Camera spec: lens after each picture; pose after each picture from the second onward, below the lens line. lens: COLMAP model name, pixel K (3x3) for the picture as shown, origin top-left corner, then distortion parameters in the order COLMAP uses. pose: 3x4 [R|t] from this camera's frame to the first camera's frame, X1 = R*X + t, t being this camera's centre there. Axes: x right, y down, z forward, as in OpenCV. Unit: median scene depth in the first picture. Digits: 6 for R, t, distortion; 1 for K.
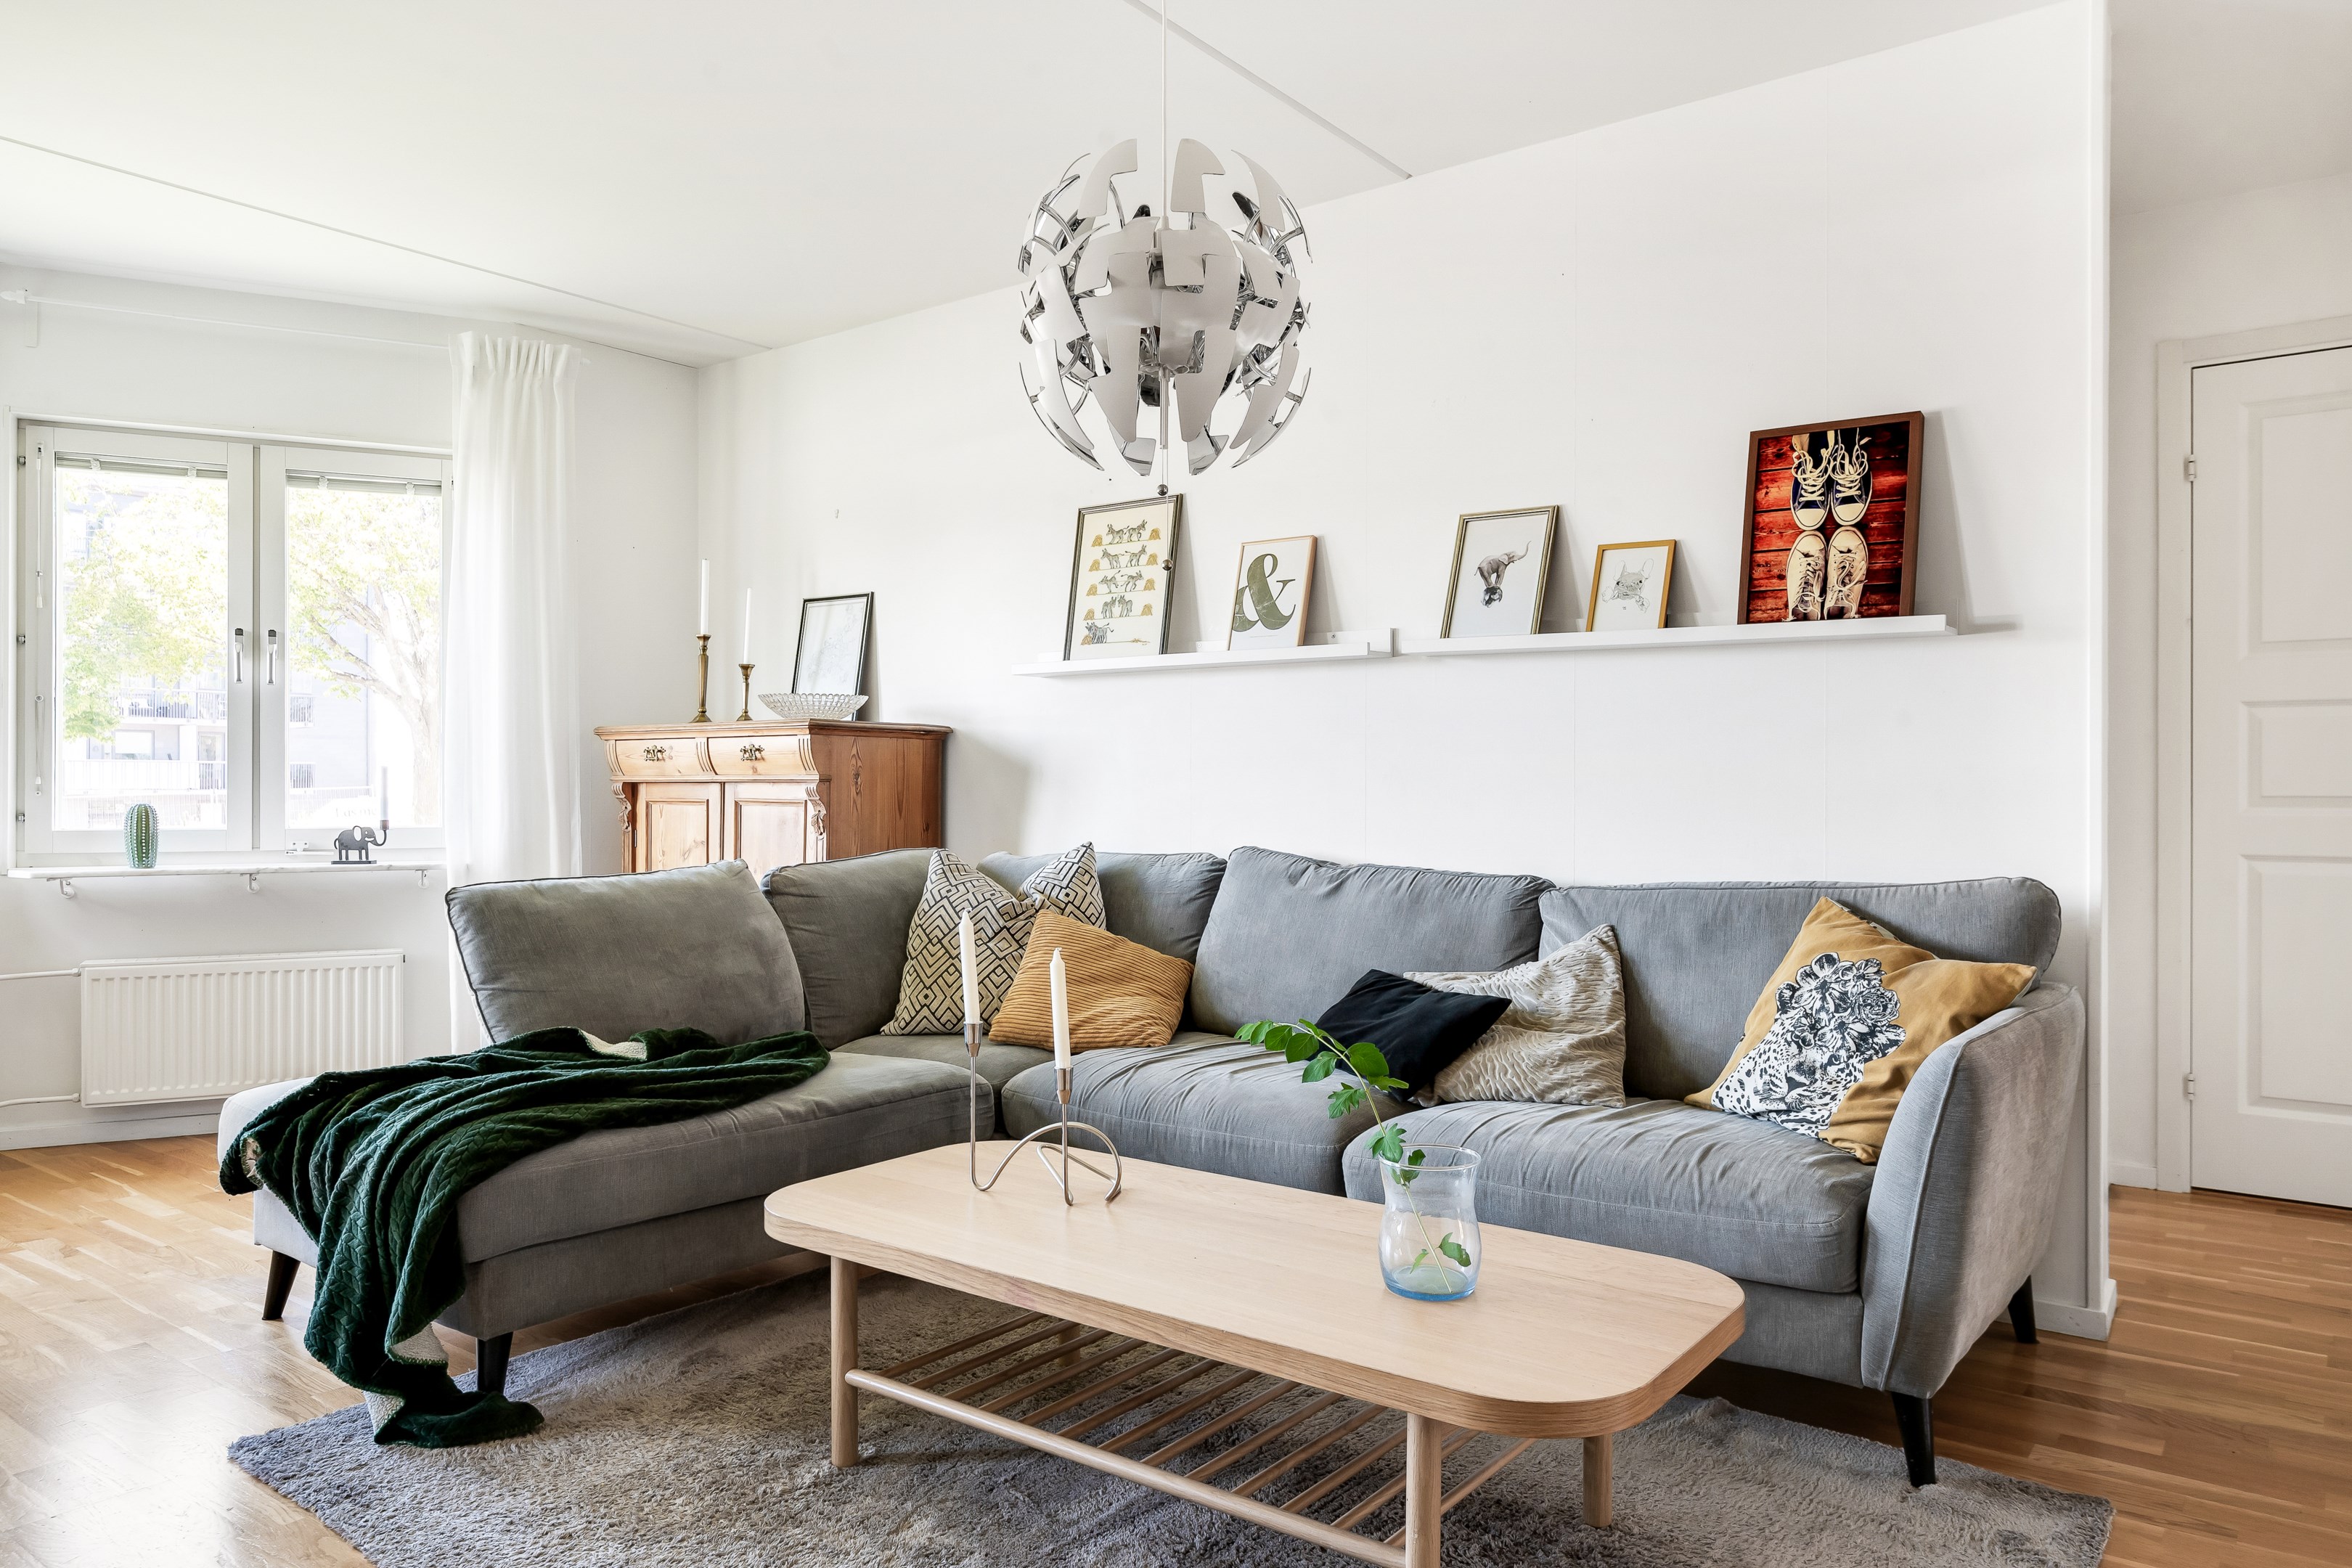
lens RADIAL K [[1568.3, 0, 1192.9], [0, 1568.3, 795.6], [0, 0, 1]] dist [0.008335, 0.000600]
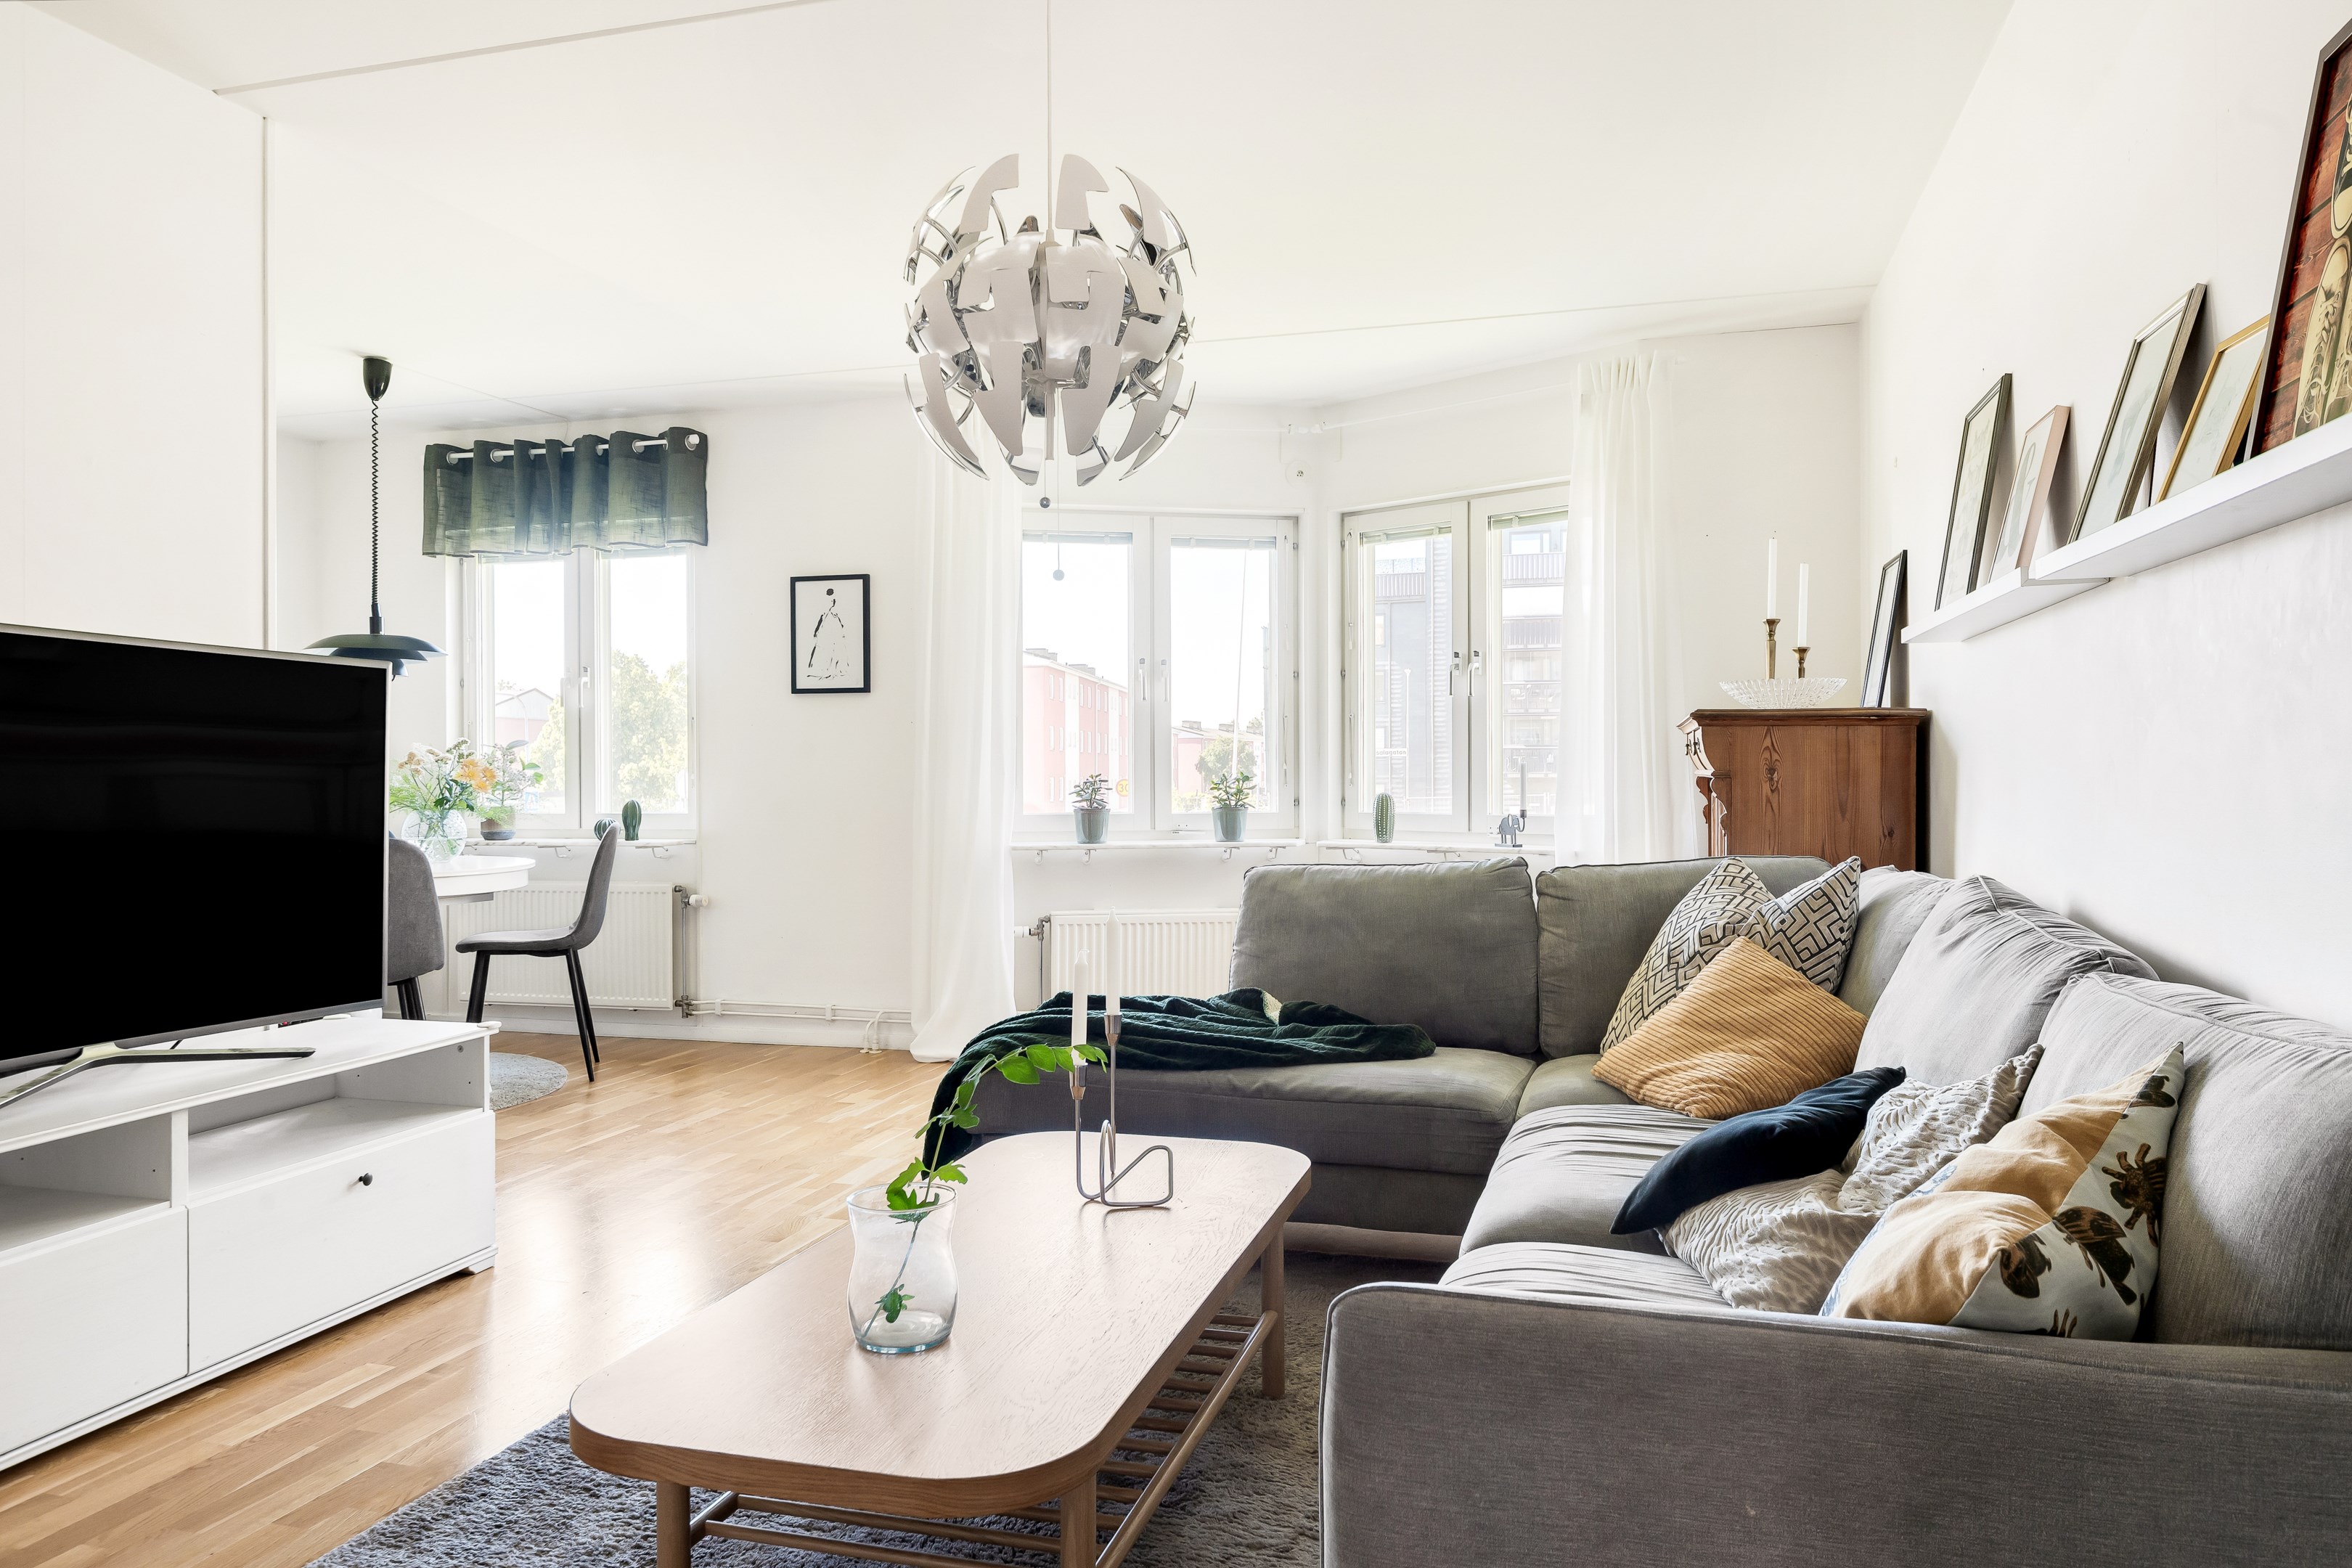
lens RADIAL K [[1568.3, 0, 1170.9], [0, 1568.3, 783.1], [0, 0, 1]] dist [0.008335, 0.000600]
pose [[0.360315, 0.005115, -0.932817, 0.567219], [-0.001345, 0.999987, 0.004963, -0.011252], [0.932830, -0.000534, 0.360317, 0.426523]]
